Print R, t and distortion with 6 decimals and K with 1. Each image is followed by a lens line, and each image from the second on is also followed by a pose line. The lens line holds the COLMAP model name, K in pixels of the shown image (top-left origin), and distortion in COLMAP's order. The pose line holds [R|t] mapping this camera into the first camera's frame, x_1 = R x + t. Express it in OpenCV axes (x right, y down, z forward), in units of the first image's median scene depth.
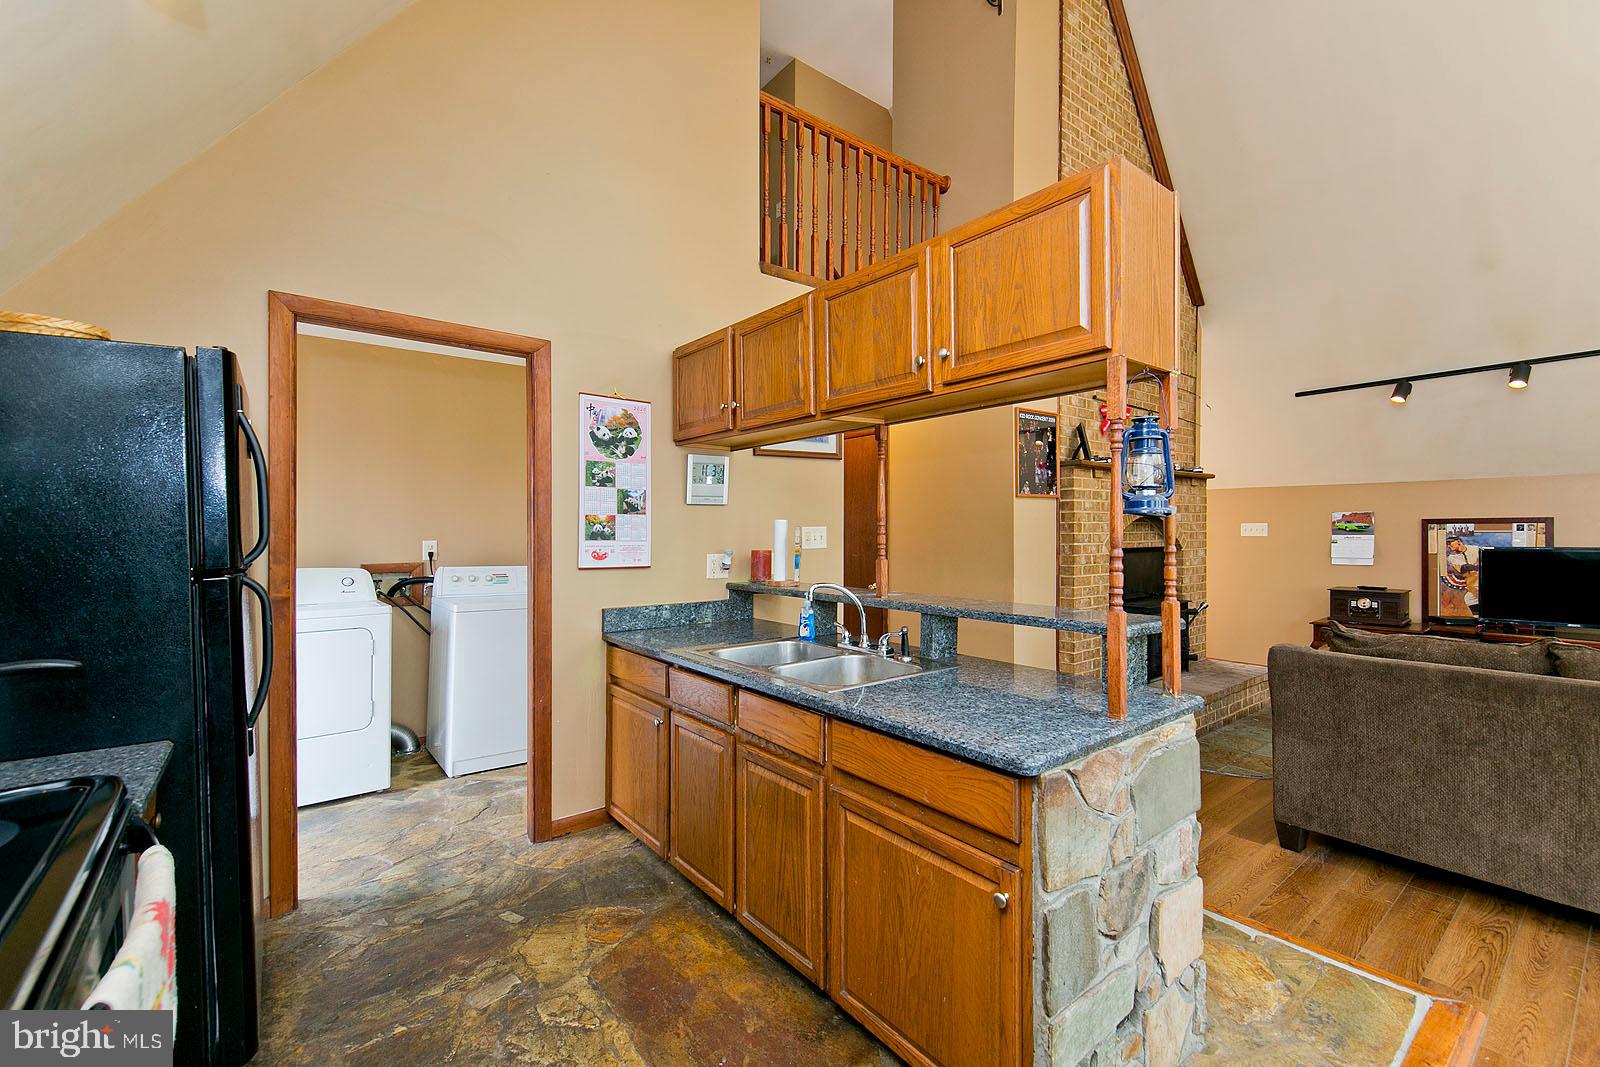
lens RADIAL K [[687.8, 0, 840.1], [0, 687.8, 565.5], [0, 0, 1]] dist [0.012307, -0.004613]
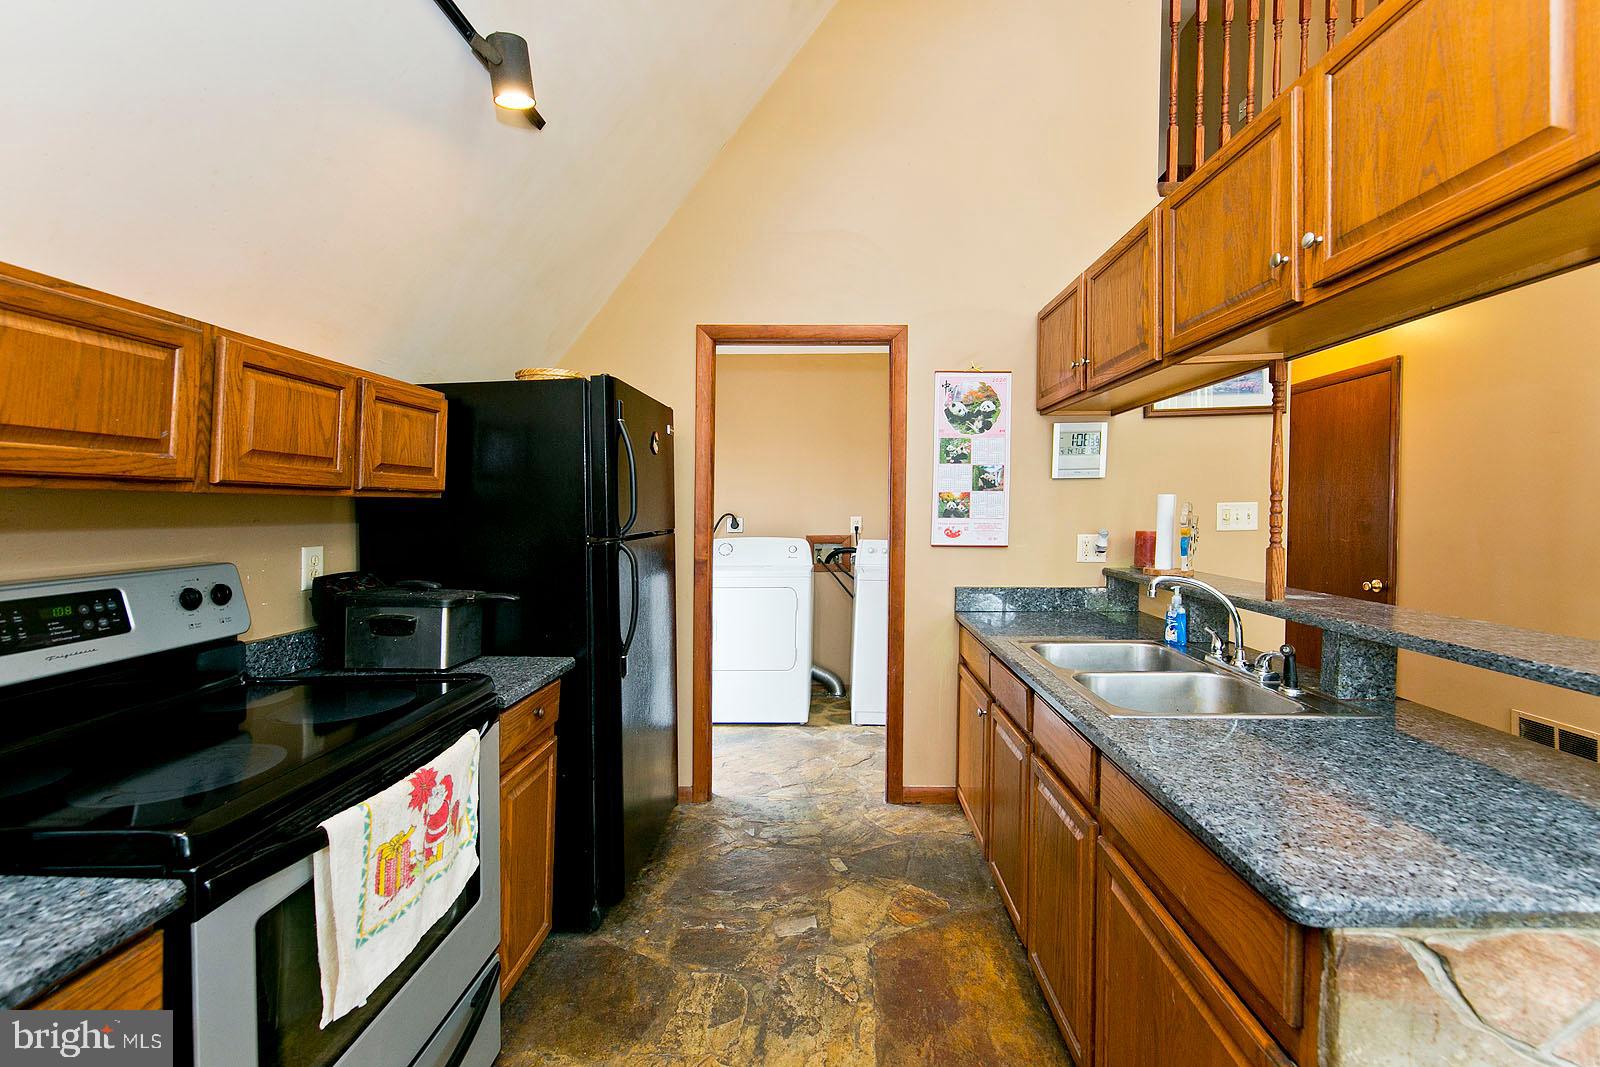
lens RADIAL K [[687.8, 0, 814.2], [0, 687.8, 540.1], [0, 0, 1]] dist [0.012307, -0.004613]
pose [[0.754648, 0.030869, -0.655403, 0.161186], [-0.032610, 0.999423, 0.009524, -0.007741], [0.655319, 0.014185, 0.755219, 0.129100]]
